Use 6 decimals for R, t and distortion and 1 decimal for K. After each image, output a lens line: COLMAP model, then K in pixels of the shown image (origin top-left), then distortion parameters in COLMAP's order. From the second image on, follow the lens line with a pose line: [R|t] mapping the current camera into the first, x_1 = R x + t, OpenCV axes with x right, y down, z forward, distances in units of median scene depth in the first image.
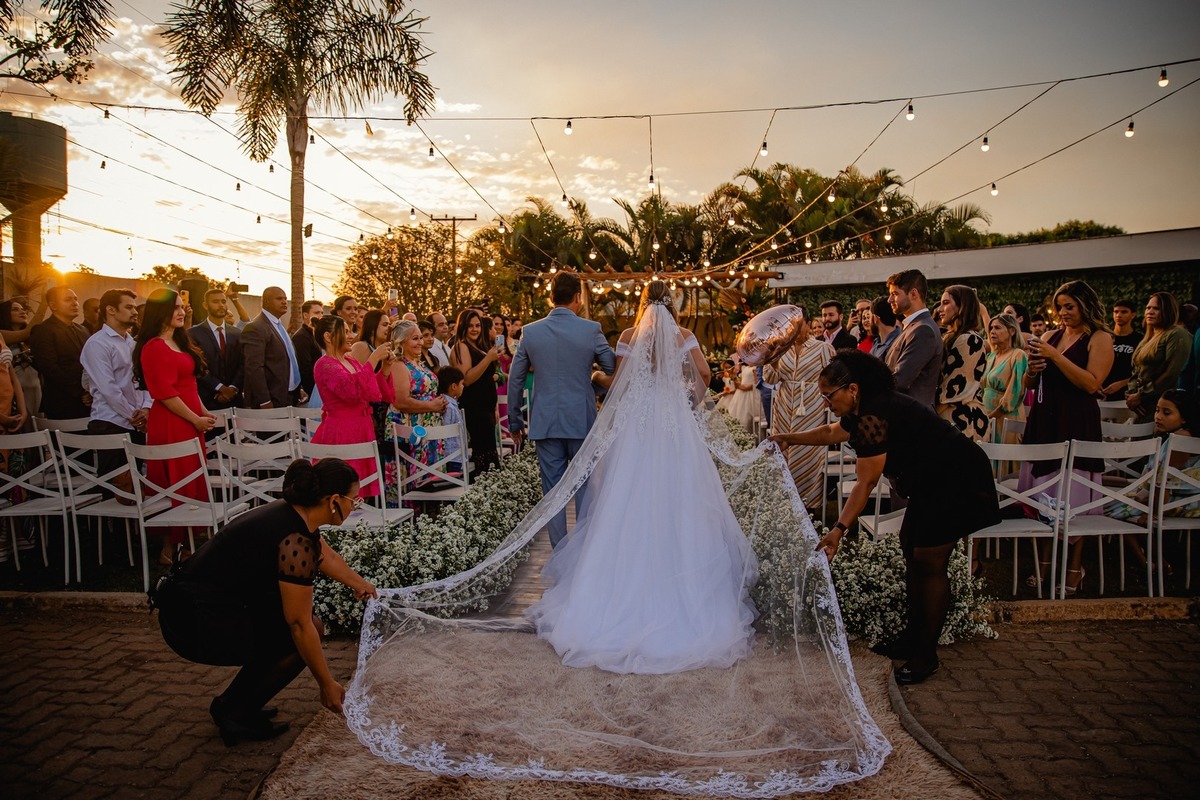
lens RADIAL K [[865.1, 0, 603.2], [0, 865.1, 386.9], [0, 0, 1]] dist [-0.105745, 0.076092]
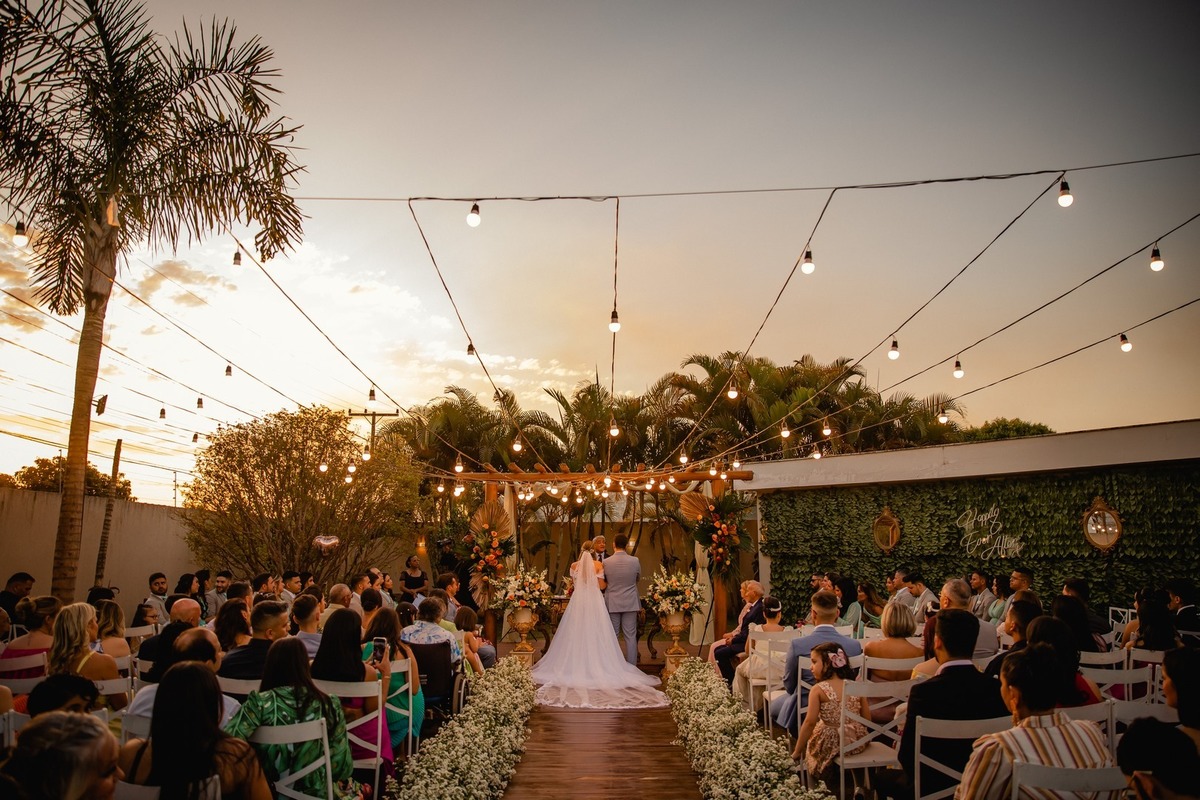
lens RADIAL K [[865.1, 0, 603.2], [0, 865.1, 386.9], [0, 0, 1]] dist [-0.105745, 0.076092]
pose [[0.996766, 0.010094, 0.079728, 0.000149], [0.008438, 0.973453, -0.228732, -0.022903], [-0.079920, 0.228665, 0.970219, 0.176528]]
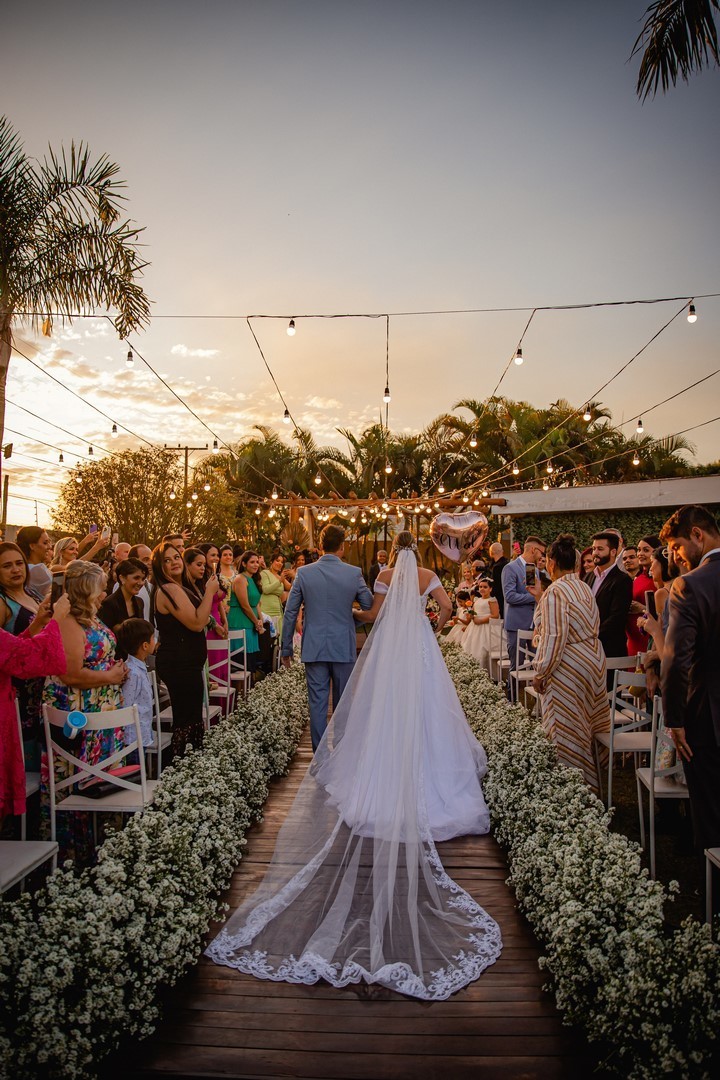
lens RADIAL K [[778.6, 0, 360.0], [0, 778.6, 540.0], [0, 0, 1]] dist [-0.105745, 0.076092]
pose [[0.999000, 0.002874, 0.044624, -0.002322], [0.000671, 0.996858, -0.079208, -0.012833], [-0.044712, 0.079159, 0.995859, 0.098067]]
